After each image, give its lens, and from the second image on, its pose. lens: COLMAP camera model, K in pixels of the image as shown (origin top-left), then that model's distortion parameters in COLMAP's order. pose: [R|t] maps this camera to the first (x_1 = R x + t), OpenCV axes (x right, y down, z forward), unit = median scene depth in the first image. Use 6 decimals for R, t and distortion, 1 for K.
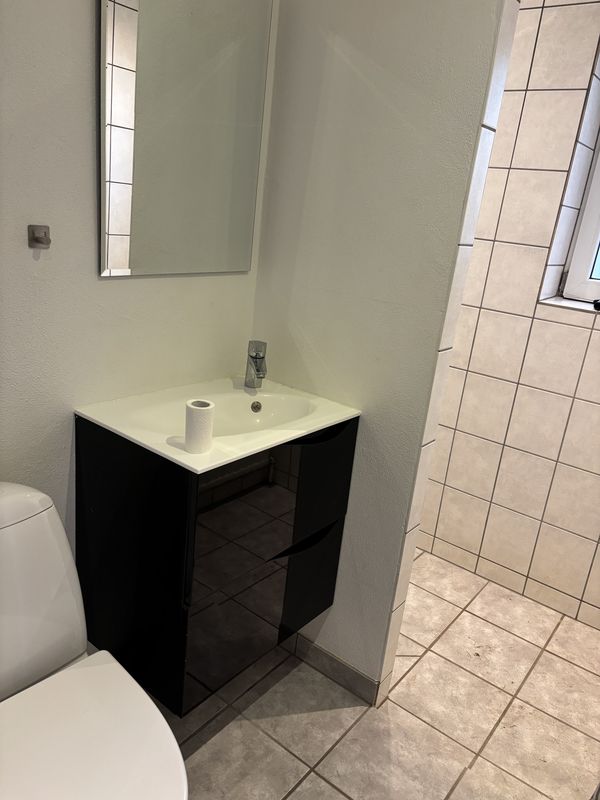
lens RADIAL K [[604.1, 0, 299.6], [0, 604.1, 400.2], [0, 0, 1]] dist [0.026363, -0.013974]
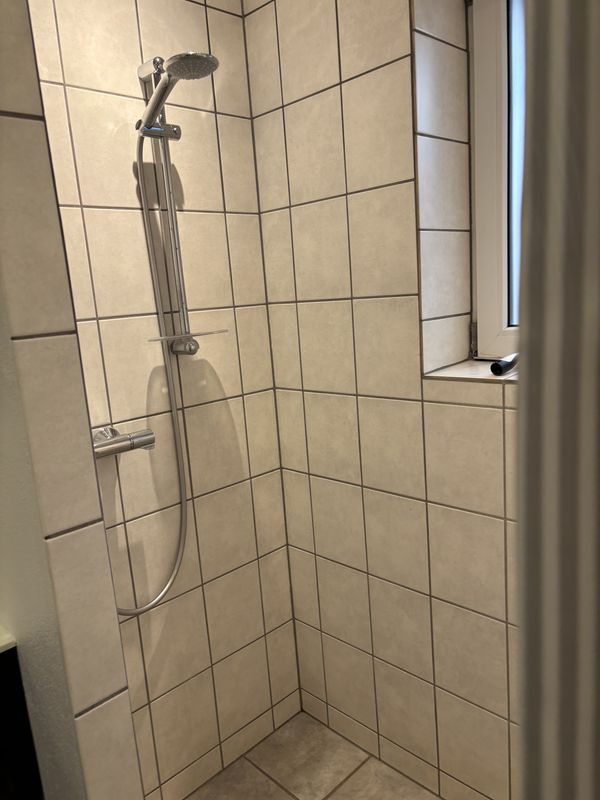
lens RADIAL K [[604.1, 0, 298.9], [0, 604.1, 401.8], [0, 0, 1]] dist [0.026363, -0.013974]
pose [[0.975044, -0.157353, -0.156618, 0.339979], [0.136204, 0.981062, -0.137715, -0.060189], [0.175322, 0.112946, 0.978011, 0.324980]]
